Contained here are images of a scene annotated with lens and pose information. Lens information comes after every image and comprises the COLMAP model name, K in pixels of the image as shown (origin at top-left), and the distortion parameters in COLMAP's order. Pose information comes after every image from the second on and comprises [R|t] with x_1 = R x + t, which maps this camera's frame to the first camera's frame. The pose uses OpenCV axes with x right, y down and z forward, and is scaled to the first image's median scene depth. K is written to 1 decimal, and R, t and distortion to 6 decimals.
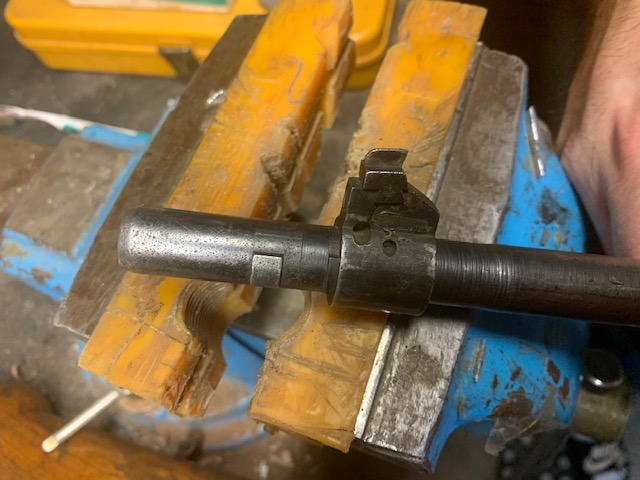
lens RADIAL K [[492.4, 0, 319.2], [0, 492.4, 239.1], [0, 0, 1]] dist [0.005588, 0.000520]
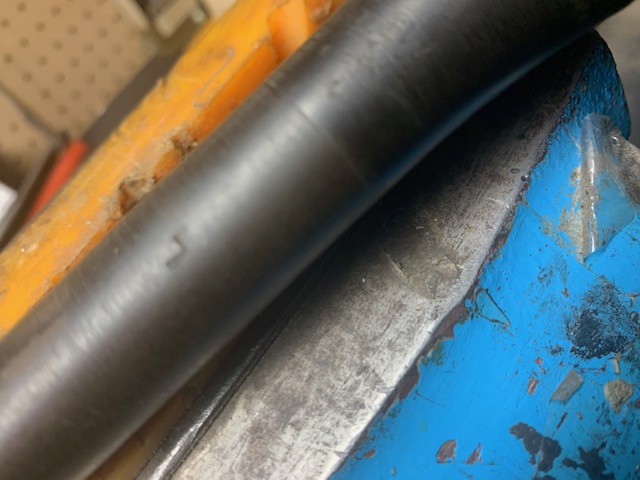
lens RADIAL K [[492.4, 0, 320.5], [0, 492.4, 241.1], [0, 0, 1]] dist [0.005588, 0.000520]
pose [[0.905815, 0.109051, -0.409399, 0.439653], [-0.141802, 0.988611, -0.050409, -0.085612], [0.399239, 0.103715, 0.910962, 0.492097]]
